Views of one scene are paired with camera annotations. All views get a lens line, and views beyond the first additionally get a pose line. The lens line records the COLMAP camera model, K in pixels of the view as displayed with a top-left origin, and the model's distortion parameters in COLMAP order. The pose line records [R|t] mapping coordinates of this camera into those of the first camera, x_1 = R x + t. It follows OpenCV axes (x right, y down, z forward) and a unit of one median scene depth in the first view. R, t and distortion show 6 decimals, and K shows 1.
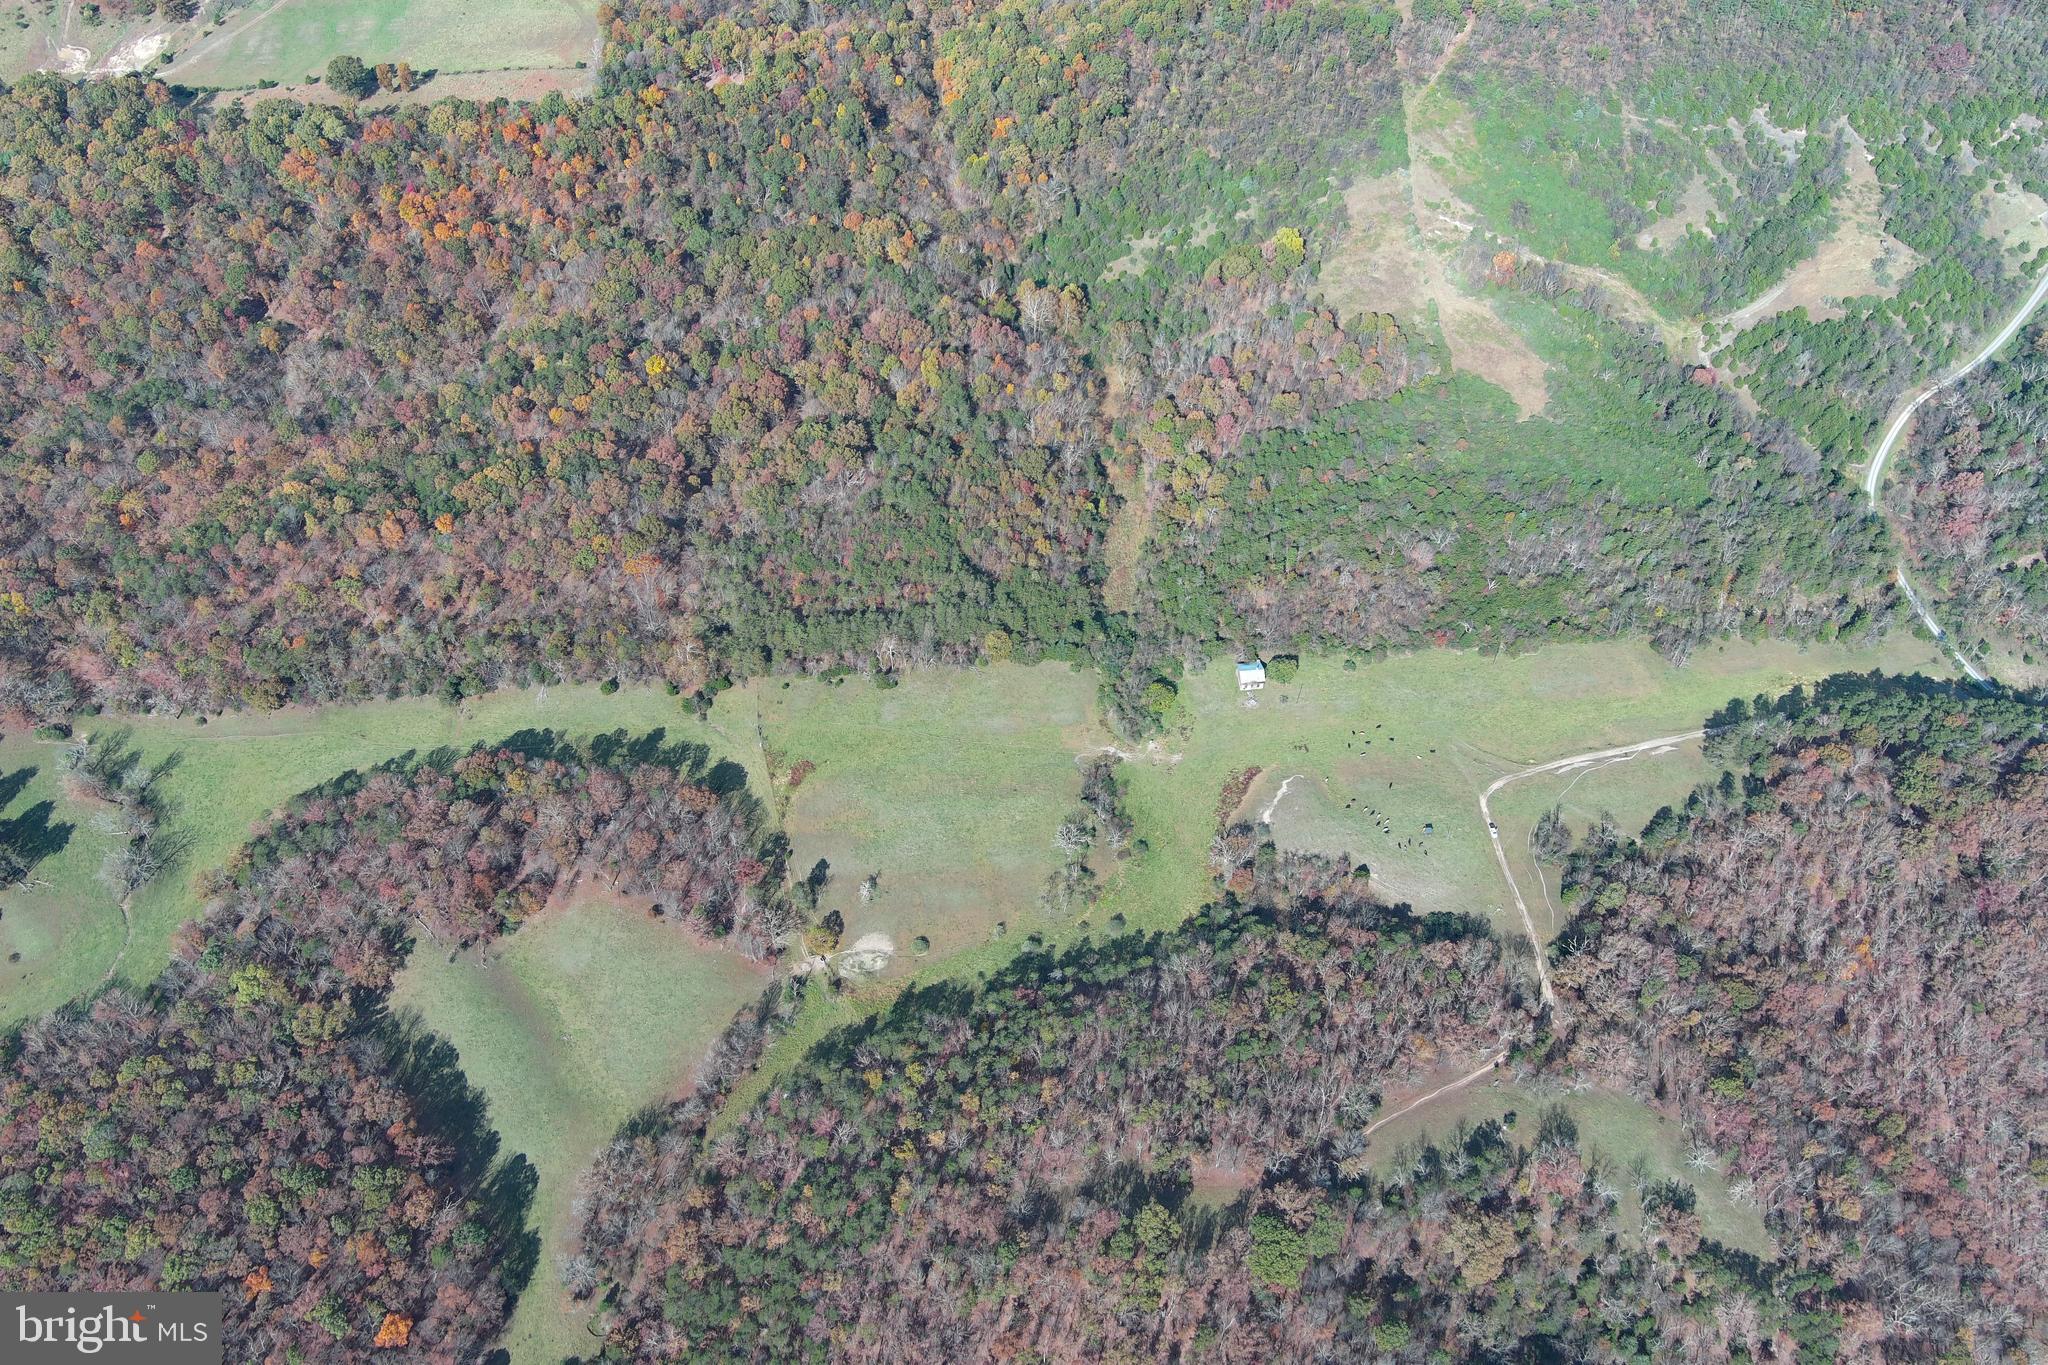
lens RADIAL K [[1582.0, 0, 1035.7], [0, 1582.0, 678.2], [0, 0, 1]] dist [0.023911, -0.025250]
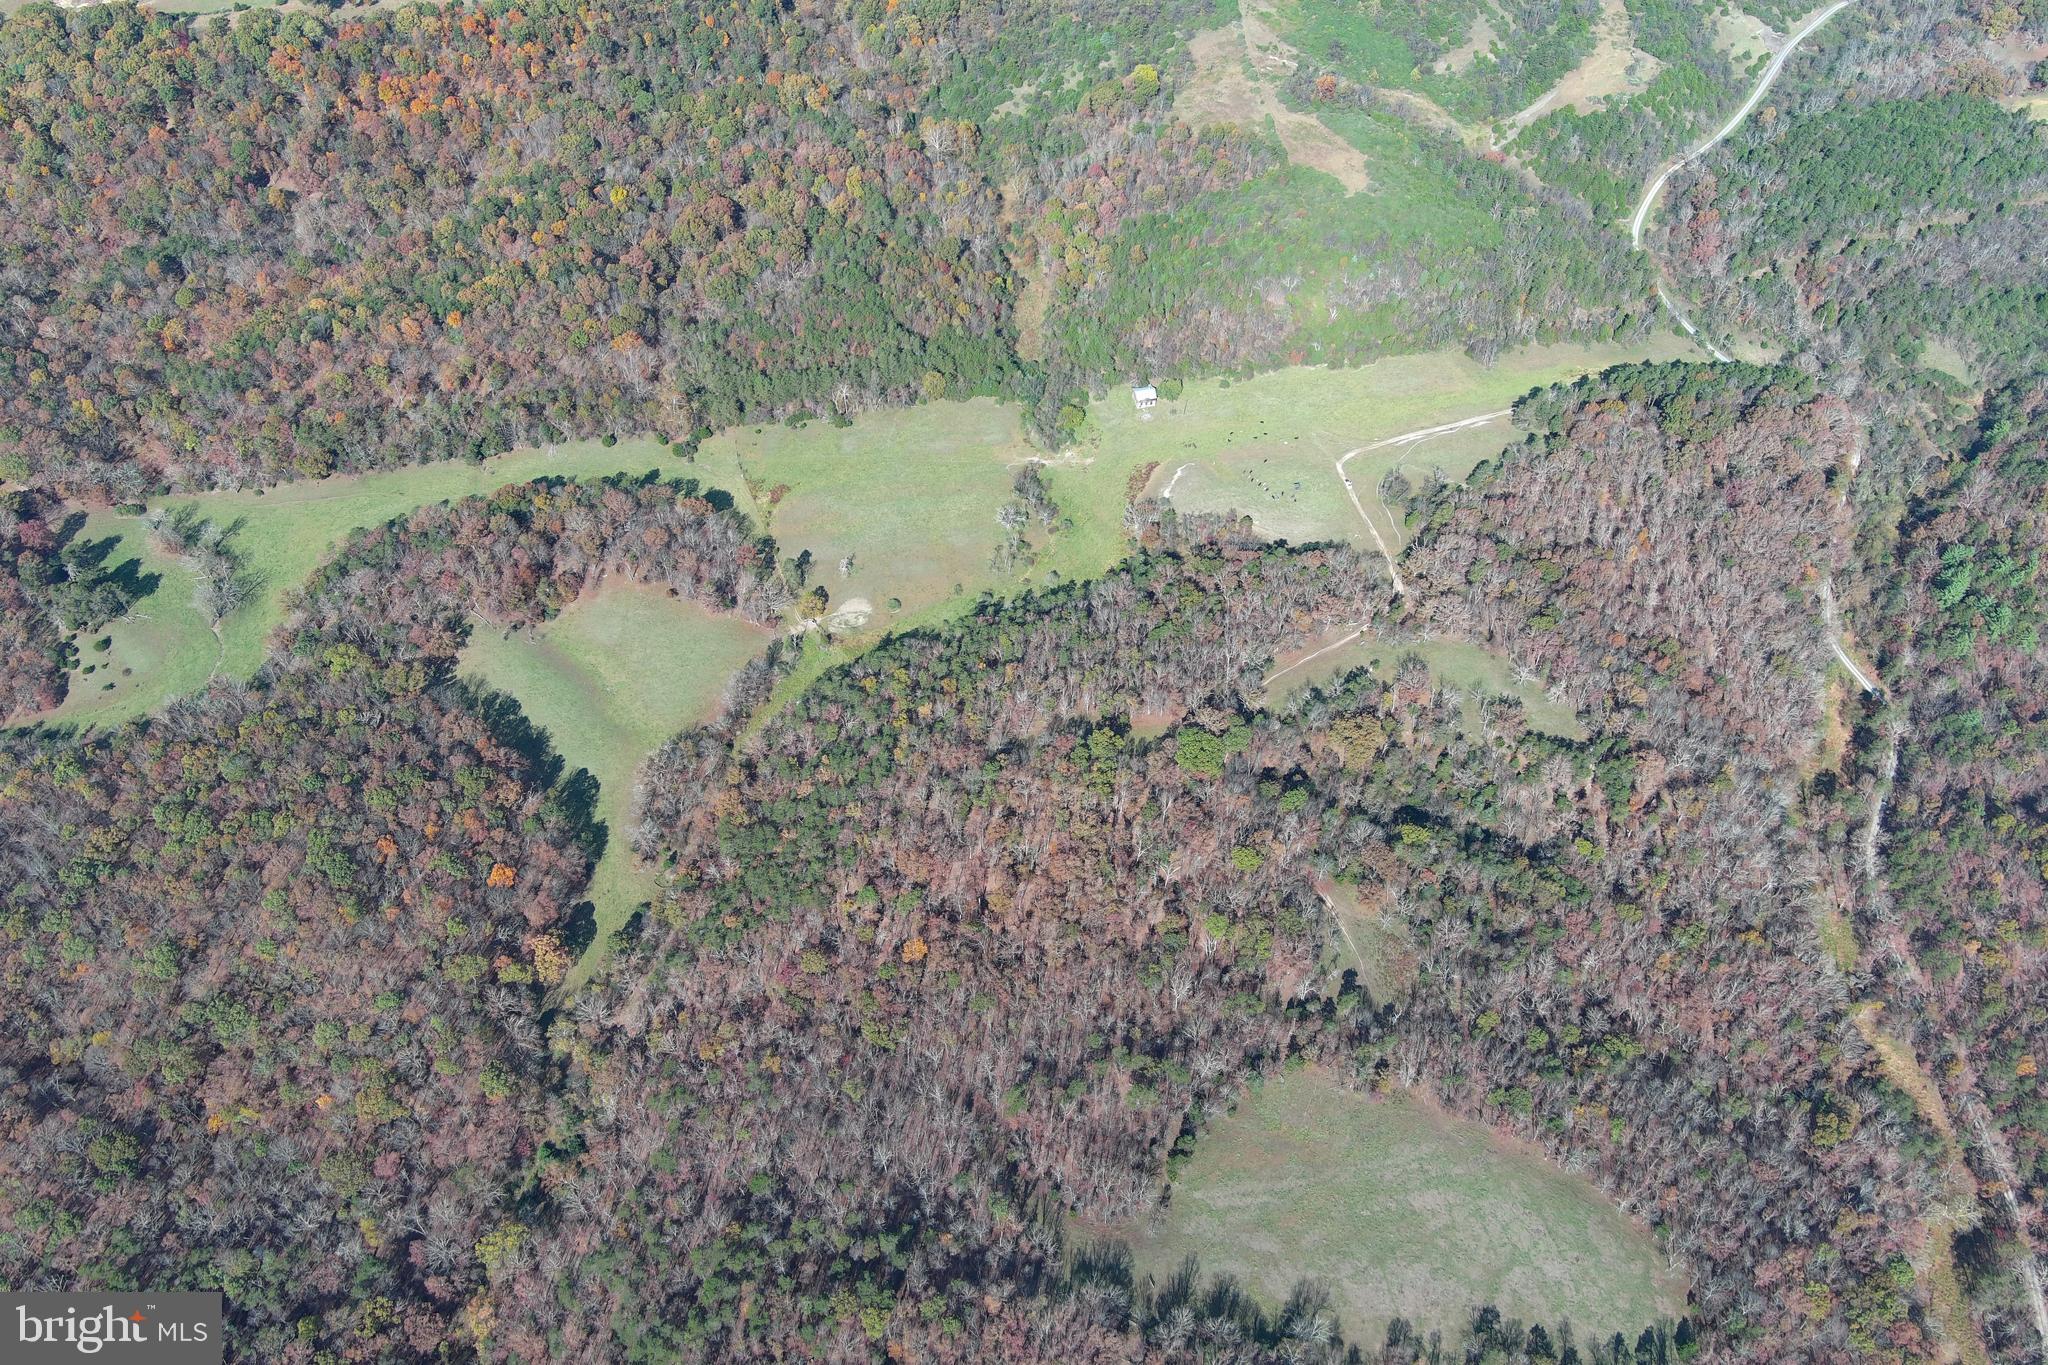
lens RADIAL K [[1582.0, 0, 1033.8], [0, 1582.0, 678.8], [0, 0, 1]] dist [0.023911, -0.025250]
pose [[0.994643, -0.081245, 0.063913, -0.042951], [0.083406, 0.996005, -0.031891, 0.244448], [-0.061067, 0.037051, 0.997446, -0.193577]]
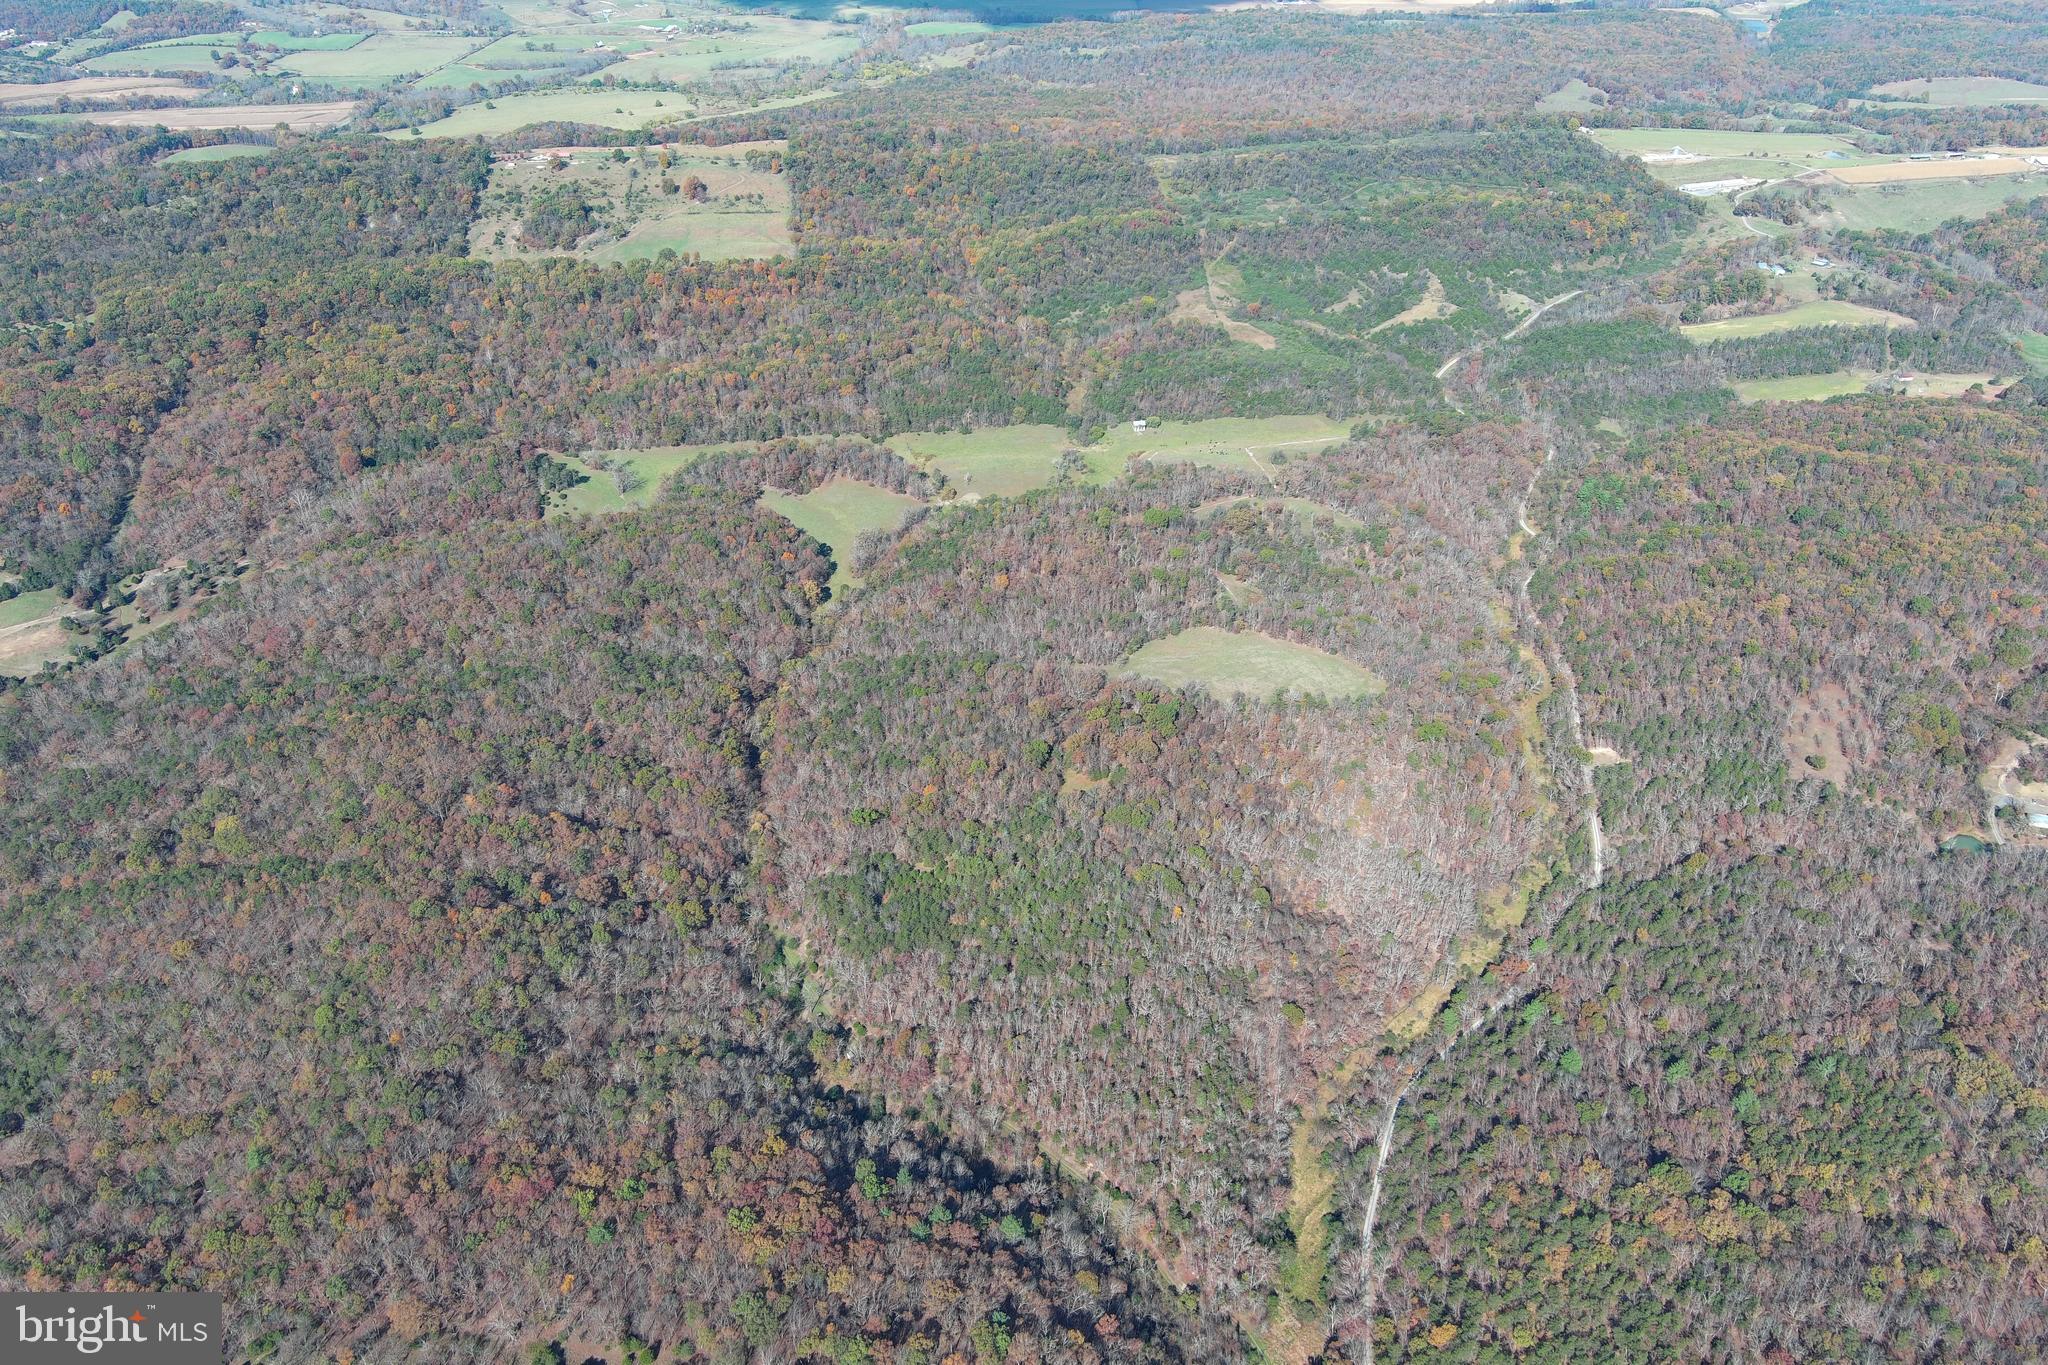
lens RADIAL K [[1582.0, 0, 1027.4], [0, 1582.0, 681.7], [0, 0, 1]] dist [0.023911, -0.025250]
pose [[0.998637, -0.029962, 0.042730, -0.112813], [0.043136, 0.934753, -0.352670, 1.053364], [-0.029375, 0.354032, 0.934772, -0.847095]]
